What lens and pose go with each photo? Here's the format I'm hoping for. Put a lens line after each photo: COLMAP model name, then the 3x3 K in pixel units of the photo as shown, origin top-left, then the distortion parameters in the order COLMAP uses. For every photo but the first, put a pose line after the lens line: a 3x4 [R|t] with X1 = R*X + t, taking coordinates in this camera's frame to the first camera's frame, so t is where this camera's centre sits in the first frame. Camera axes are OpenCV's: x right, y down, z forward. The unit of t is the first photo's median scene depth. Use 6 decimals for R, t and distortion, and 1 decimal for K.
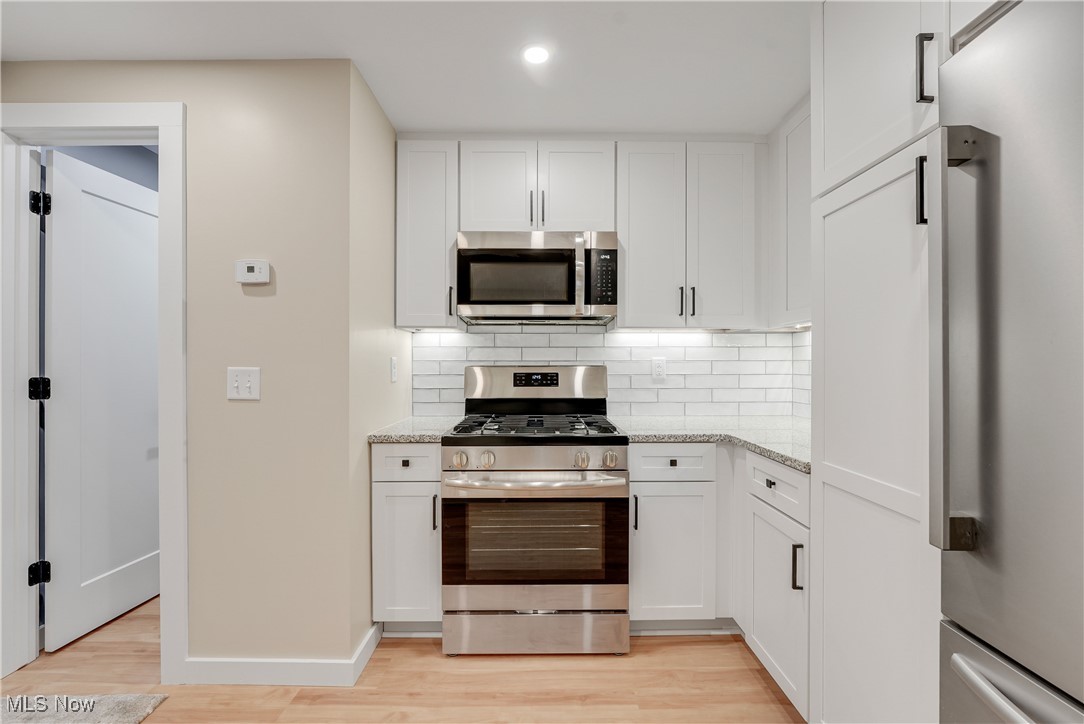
lens RADIAL K [[458.4, 0, 548.1], [0, 458.4, 367.5], [0, 0, 1]] dist [-0.014874, -0.000004]
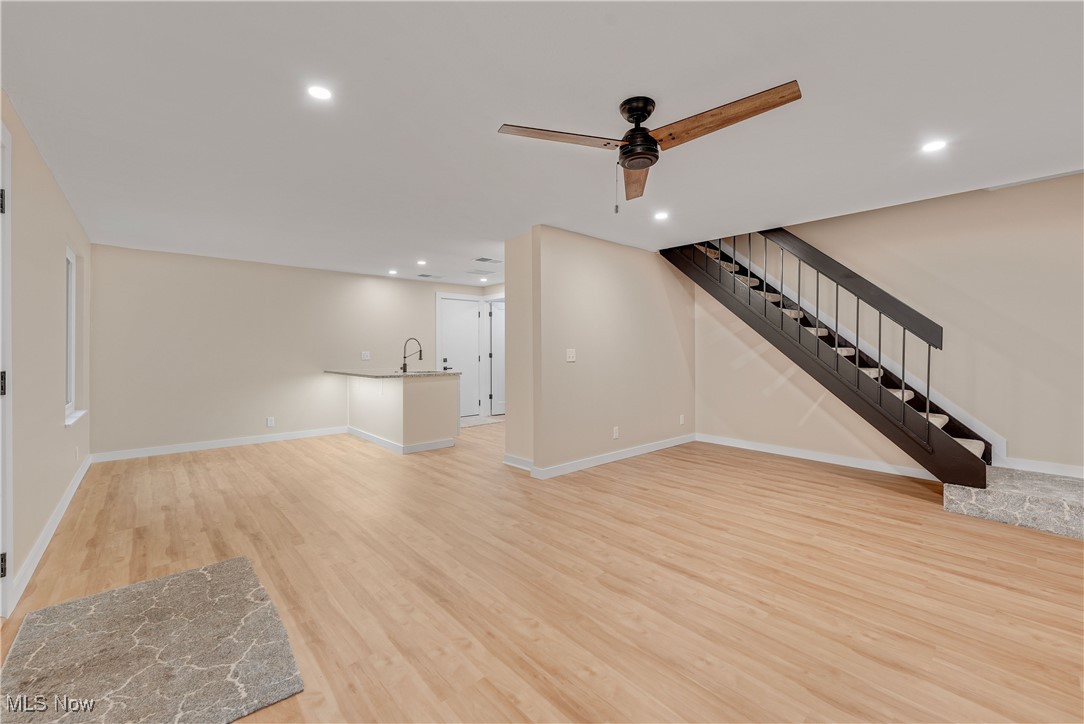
lens RADIAL K [[451.1, 0, 525.5], [0, 451.1, 363.2], [0, 0, 1]] dist [-0.018161, 0.000124]
pose [[0.632097, 0.013637, -0.774769, 2.173224], [-0.000999, 0.999859, 0.016784, 0.040513], [0.774888, -0.009835, 0.632022, -1.331834]]
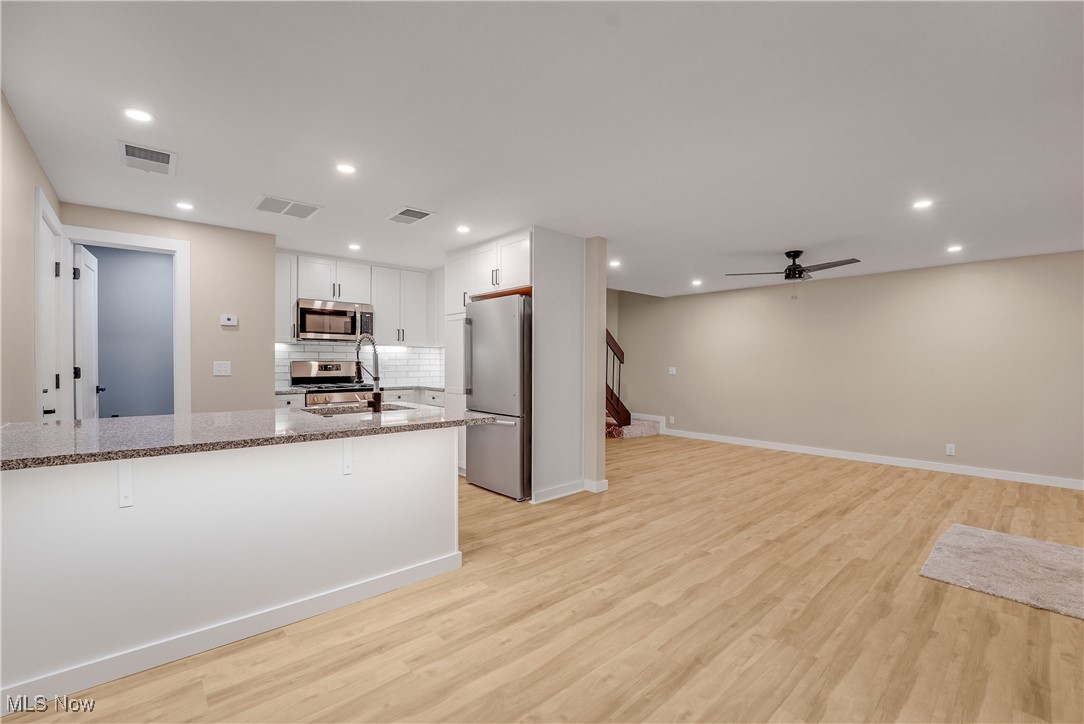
lens RADIAL K [[458.4, 0, 548.1], [0, 458.4, 367.5], [0, 0, 1]] dist [-0.014874, -0.000004]
pose [[0.754467, -0.007939, 0.656290, -0.735834], [0.002427, 0.999954, 0.009306, 0.009240], [-0.656334, -0.005428, 0.754451, -1.418795]]
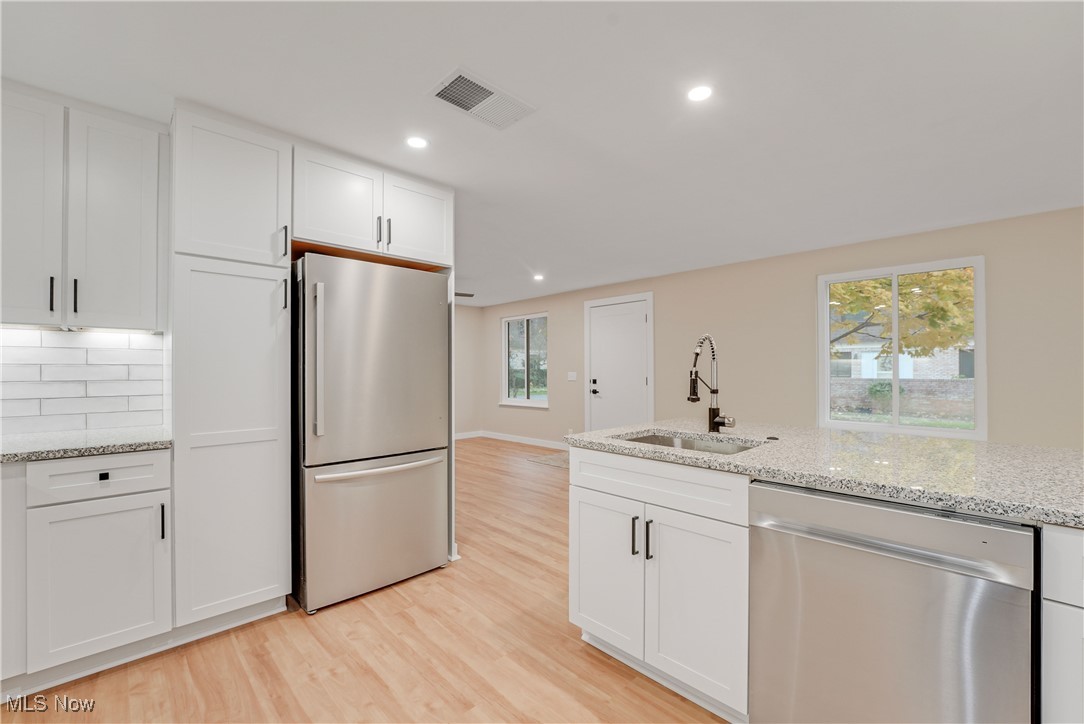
lens RADIAL K [[458.4, 0, 548.1], [0, 458.4, 367.5], [0, 0, 1]] dist [-0.014874, -0.000004]
pose [[-0.695027, -0.003745, 0.718974, -0.754173], [0.000378, 0.999984, 0.005574, -0.009809], [-0.718984, 0.004146, -0.695014, 0.722972]]
